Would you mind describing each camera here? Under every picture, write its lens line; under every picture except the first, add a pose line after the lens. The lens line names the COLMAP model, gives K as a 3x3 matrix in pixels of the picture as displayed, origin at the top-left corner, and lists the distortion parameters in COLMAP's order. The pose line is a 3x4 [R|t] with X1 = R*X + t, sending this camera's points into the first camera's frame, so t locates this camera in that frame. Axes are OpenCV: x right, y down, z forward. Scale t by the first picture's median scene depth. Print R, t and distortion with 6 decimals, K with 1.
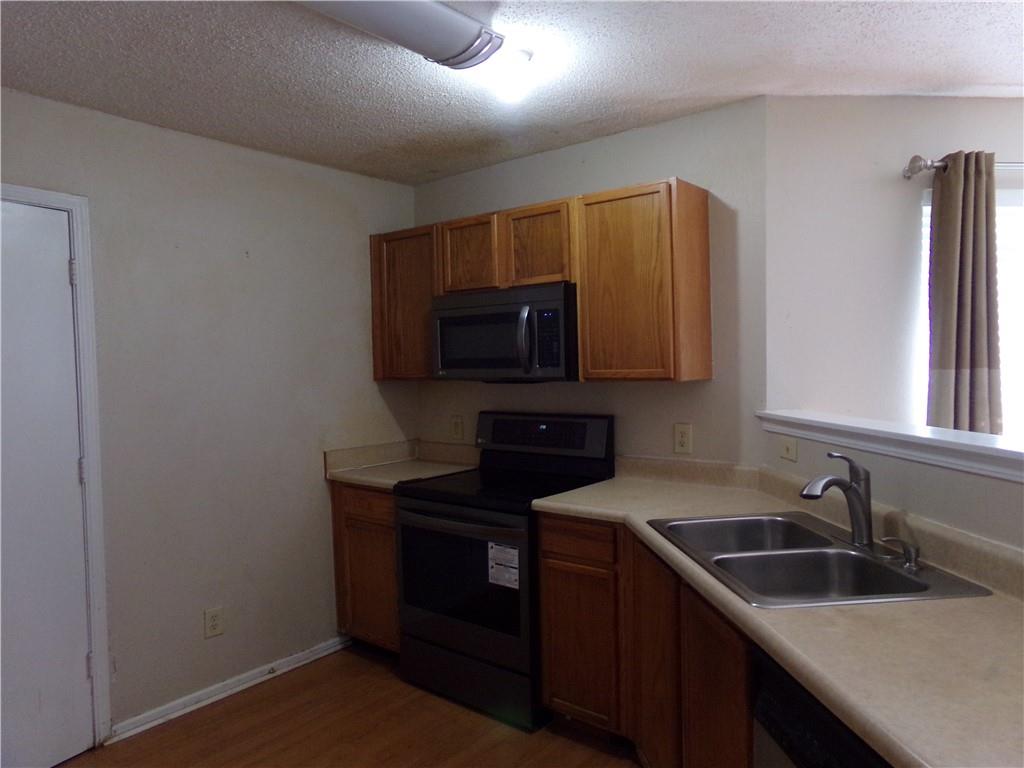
lens RADIAL K [[706.7, 0, 512.0], [0, 706.7, 384.0], [0, 0, 1]] dist [-0.058321, 0.077263]
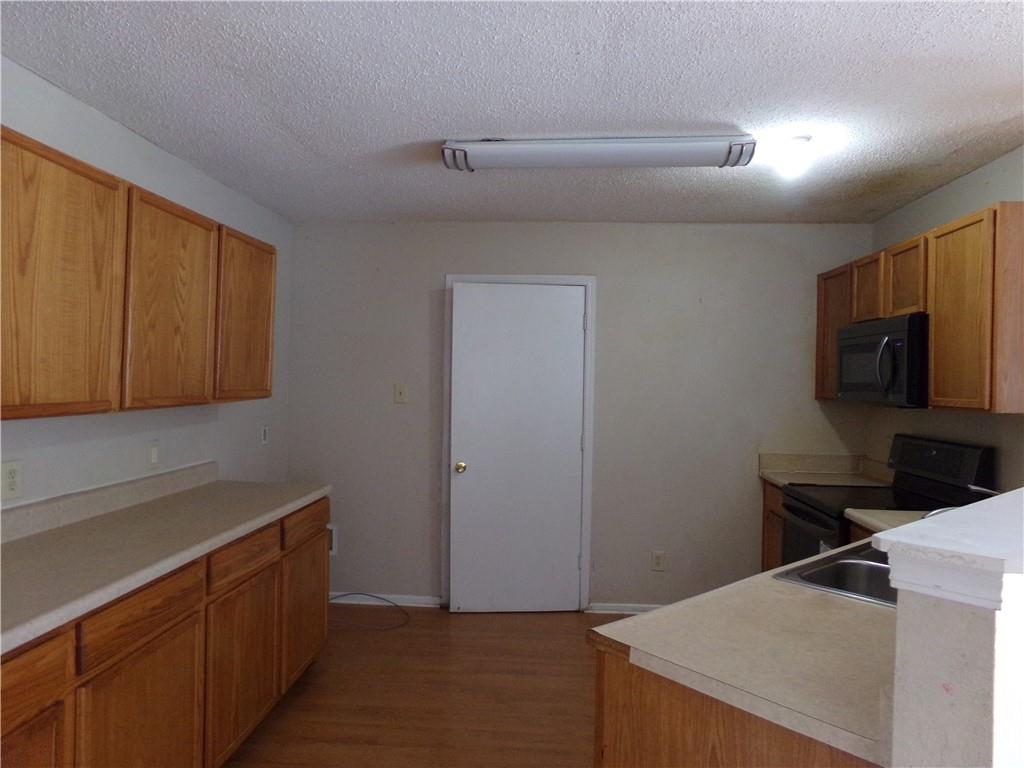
lens RADIAL K [[706.7, 0, 512.0], [0, 706.7, 384.0], [0, 0, 1]] dist [-0.058321, 0.077263]
pose [[0.575049, 0.034124, -0.817407, 0.570323], [-0.052415, 0.998614, 0.004814, -0.012230], [0.816438, 0.040076, 0.576040, -0.087777]]
